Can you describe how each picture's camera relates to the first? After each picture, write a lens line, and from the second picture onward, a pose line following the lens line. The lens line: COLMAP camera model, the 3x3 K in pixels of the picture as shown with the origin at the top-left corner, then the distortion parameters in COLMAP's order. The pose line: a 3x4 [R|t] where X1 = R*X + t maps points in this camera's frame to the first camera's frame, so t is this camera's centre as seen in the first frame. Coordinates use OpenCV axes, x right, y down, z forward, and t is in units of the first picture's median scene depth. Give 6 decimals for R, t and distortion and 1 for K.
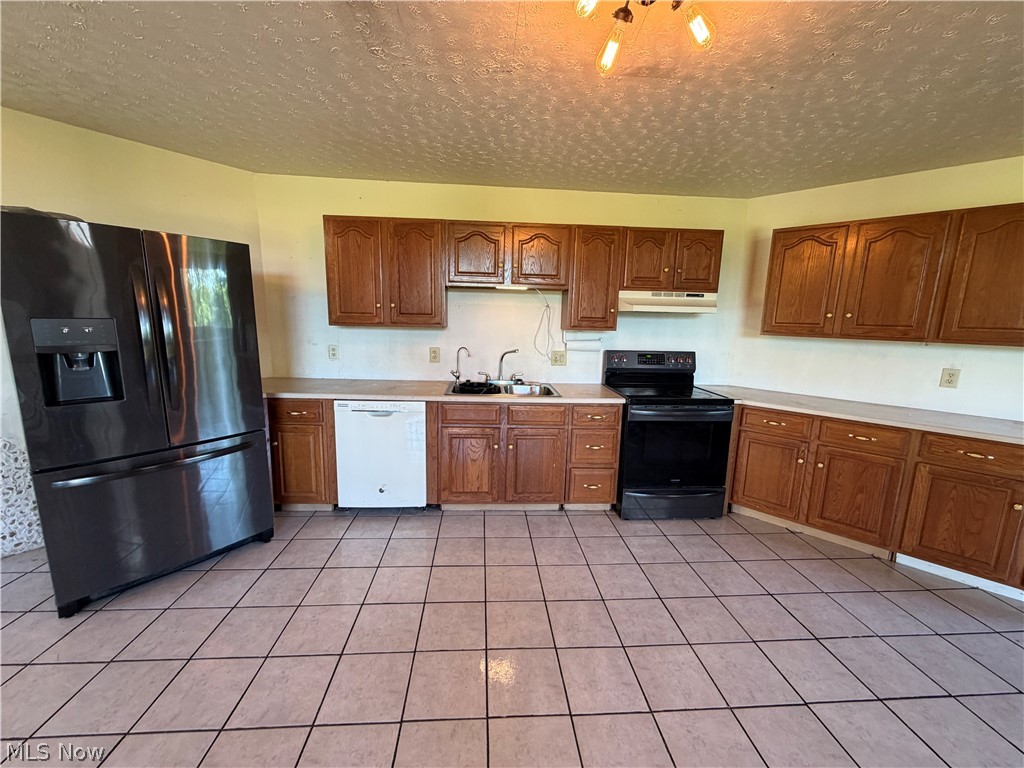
lens RADIAL K [[410.1, 0, 511.8], [0, 410.1, 387.9], [0, 0, 1]] dist [-0.002743, 0.000114]
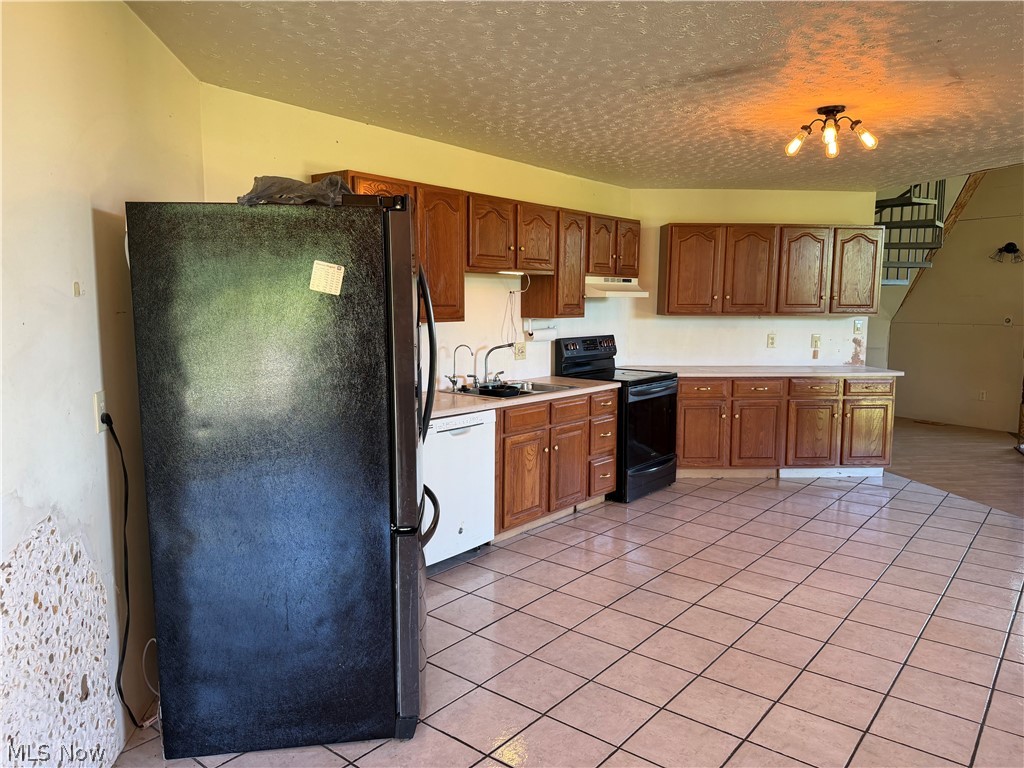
lens RADIAL K [[722.2, 0, 512.0], [0, 722.2, 384.0], [0, 0, 1]] dist [0.086282, -0.125017]
pose [[0.680462, -0.105343, 0.725172, -1.148731], [0.137554, 0.990384, 0.014797, -0.031571], [-0.719757, 0.089681, 0.688409, -0.044212]]
